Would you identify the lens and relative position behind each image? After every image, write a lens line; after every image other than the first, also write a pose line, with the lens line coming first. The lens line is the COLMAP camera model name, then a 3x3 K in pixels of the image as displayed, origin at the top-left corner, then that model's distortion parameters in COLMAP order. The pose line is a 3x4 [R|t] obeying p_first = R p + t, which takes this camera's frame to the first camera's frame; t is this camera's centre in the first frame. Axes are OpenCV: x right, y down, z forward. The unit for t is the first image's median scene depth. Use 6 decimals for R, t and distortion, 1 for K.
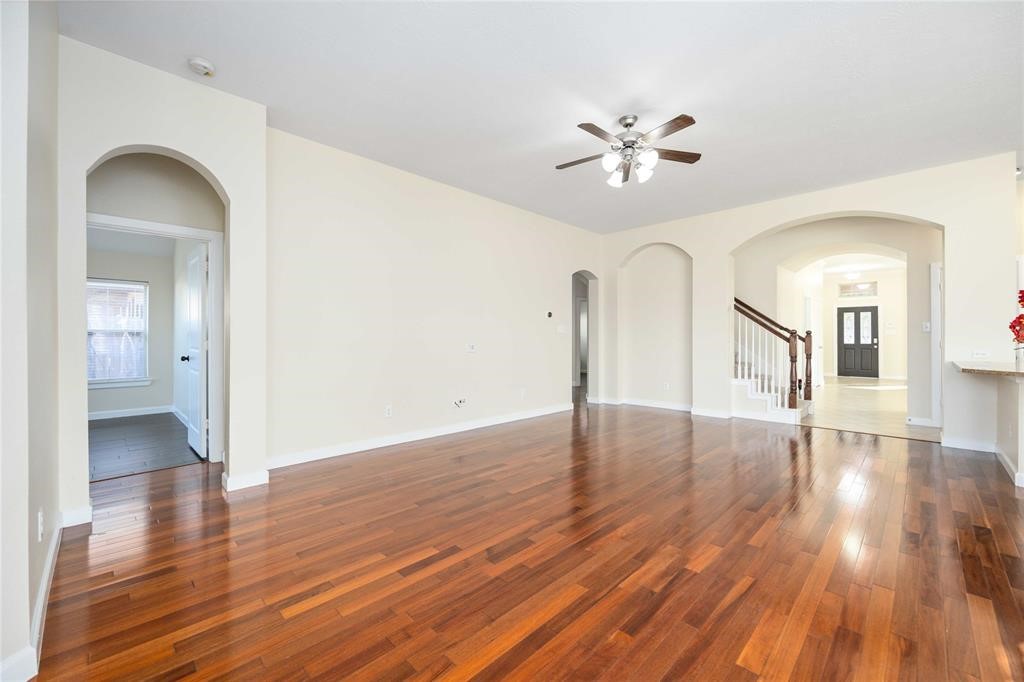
lens RADIAL K [[411.7, 0, 499.1], [0, 411.7, 338.5], [0, 0, 1]] dist [-0.005977, 0.000550]
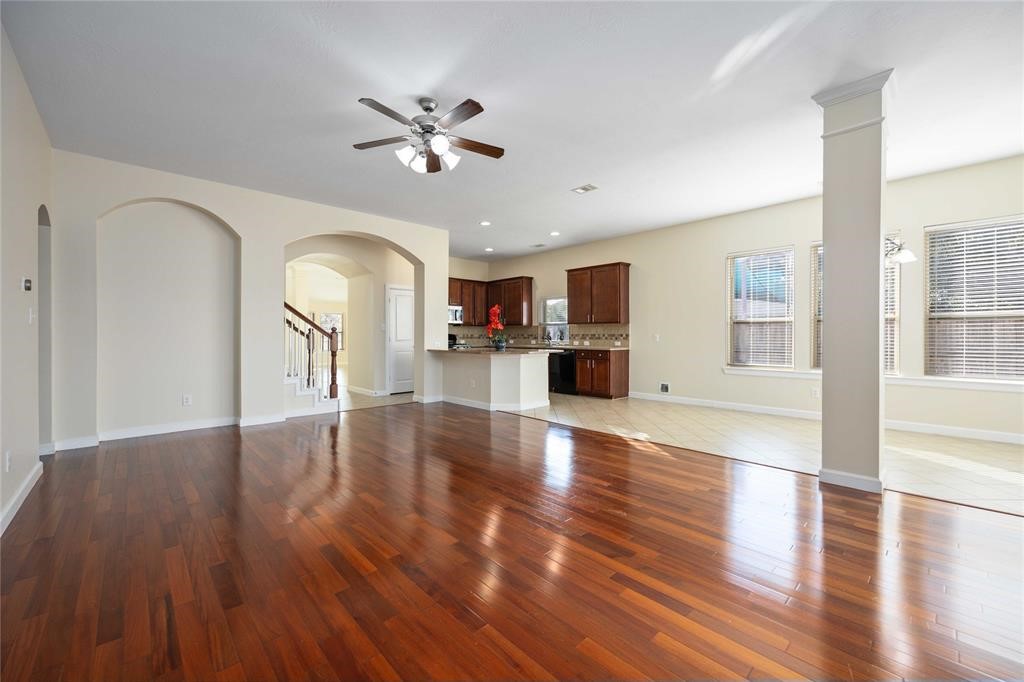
lens RADIAL K [[411.7, 0, 512.5], [0, 411.7, 336.9], [0, 0, 1]] dist [-0.005977, 0.000550]
pose [[0.016980, -0.003669, 0.999849, -0.357290], [0.000855, 0.999993, 0.003655, 0.000763], [-0.999855, 0.000792, 0.016983, 0.457127]]
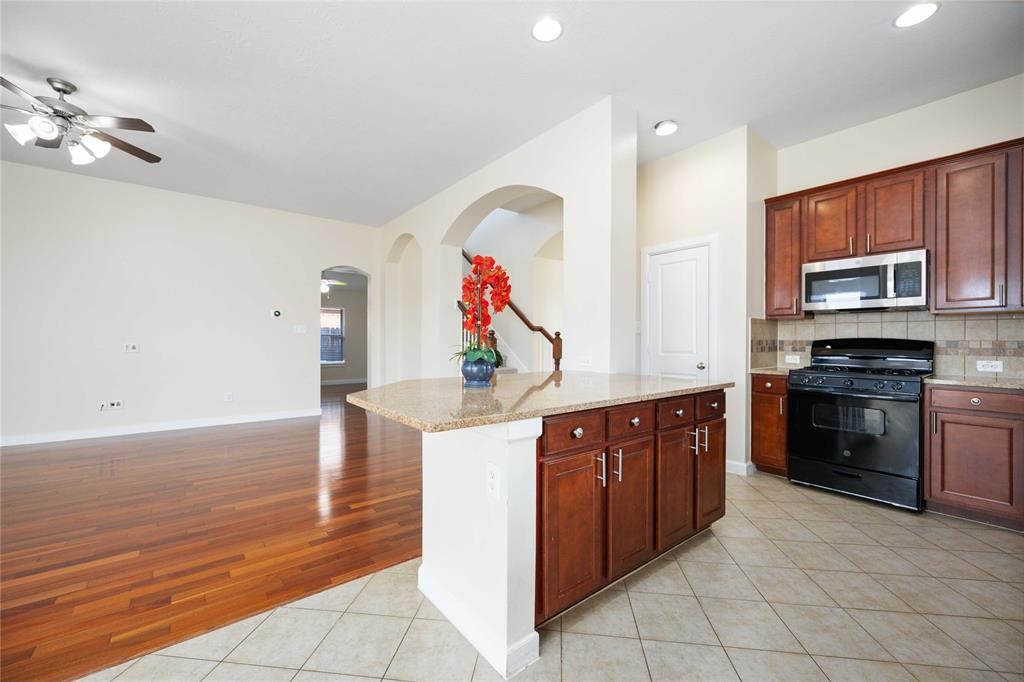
lens RADIAL K [[411.7, 0, 507.1], [0, 411.7, 337.9], [0, 0, 1]] dist [-0.005977, 0.000550]
pose [[0.993972, 0.004253, -0.109552, 0.764811], [-0.004821, 0.999976, -0.004921, -0.001247], [0.109529, 0.005420, 0.993969, 0.149583]]
